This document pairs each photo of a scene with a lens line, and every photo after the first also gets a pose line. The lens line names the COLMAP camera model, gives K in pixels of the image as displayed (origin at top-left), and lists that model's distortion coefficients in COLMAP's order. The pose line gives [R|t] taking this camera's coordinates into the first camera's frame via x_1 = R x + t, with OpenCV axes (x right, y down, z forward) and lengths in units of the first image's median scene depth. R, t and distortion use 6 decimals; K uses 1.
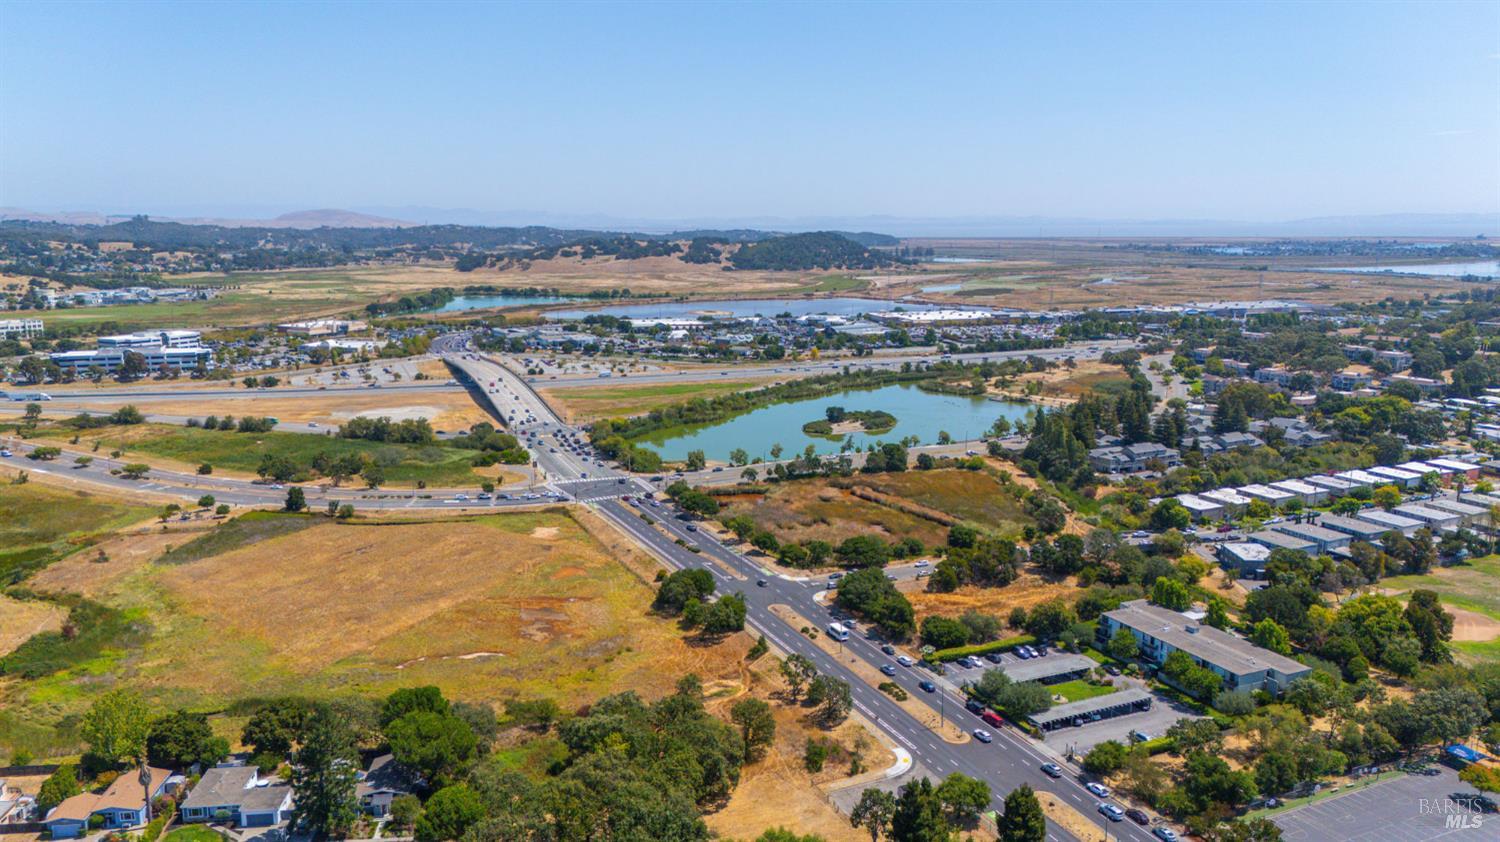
lens RADIAL K [[1097.3, 0, 750.0], [0, 1097.3, 421.0], [0, 0, 1]] dist [0.085283, -0.109969]
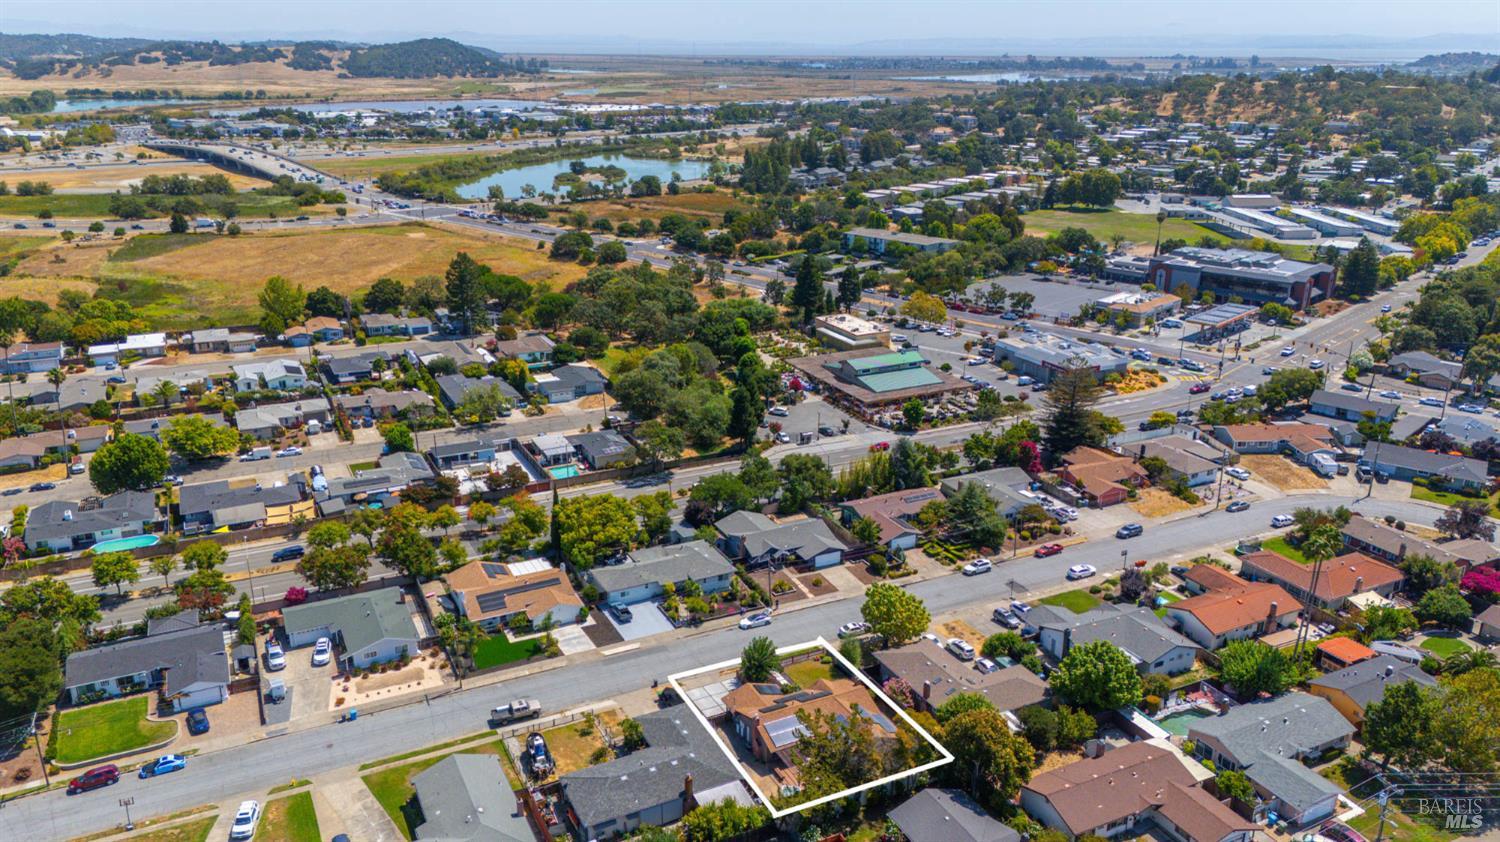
lens RADIAL K [[1097.3, 0, 750.0], [0, 1097.3, 421.0], [0, 0, 1]] dist [0.085283, -0.109969]
pose [[0.935856, -0.105708, 0.336154, -0.097944], [0.053876, 0.985652, 0.159959, 0.045237], [-0.348240, -0.131588, 0.928124, -0.126733]]
